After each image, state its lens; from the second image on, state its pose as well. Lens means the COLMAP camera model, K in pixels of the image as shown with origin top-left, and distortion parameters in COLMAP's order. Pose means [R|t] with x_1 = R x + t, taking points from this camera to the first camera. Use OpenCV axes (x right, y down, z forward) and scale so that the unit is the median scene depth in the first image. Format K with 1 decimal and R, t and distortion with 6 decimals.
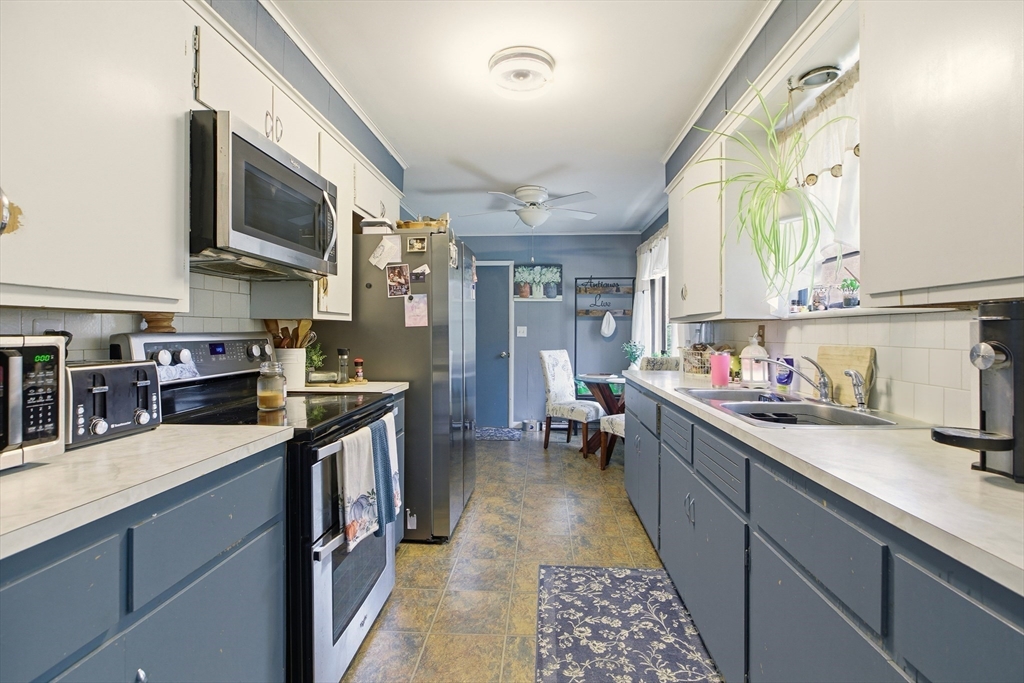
lens RADIAL K [[469.5, 0, 512.8], [0, 469.5, 332.9], [0, 0, 1]] dist [-0.013101, 0.000309]
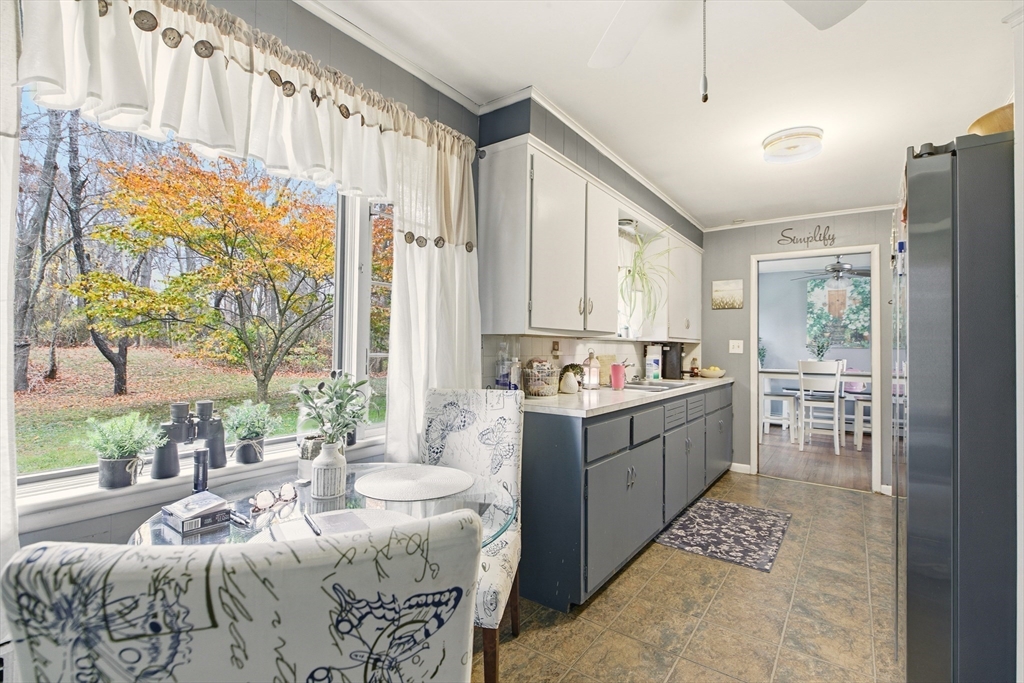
lens RADIAL K [[469.5, 0, 511.3], [0, 469.5, 345.9], [0, 0, 1]] dist [-0.013101, 0.000309]
pose [[-0.843838, -0.011307, 0.536478, -0.011070], [-0.012875, 0.999917, 0.000823, -0.005521], [-0.536443, -0.006213, -0.843914, 2.497133]]
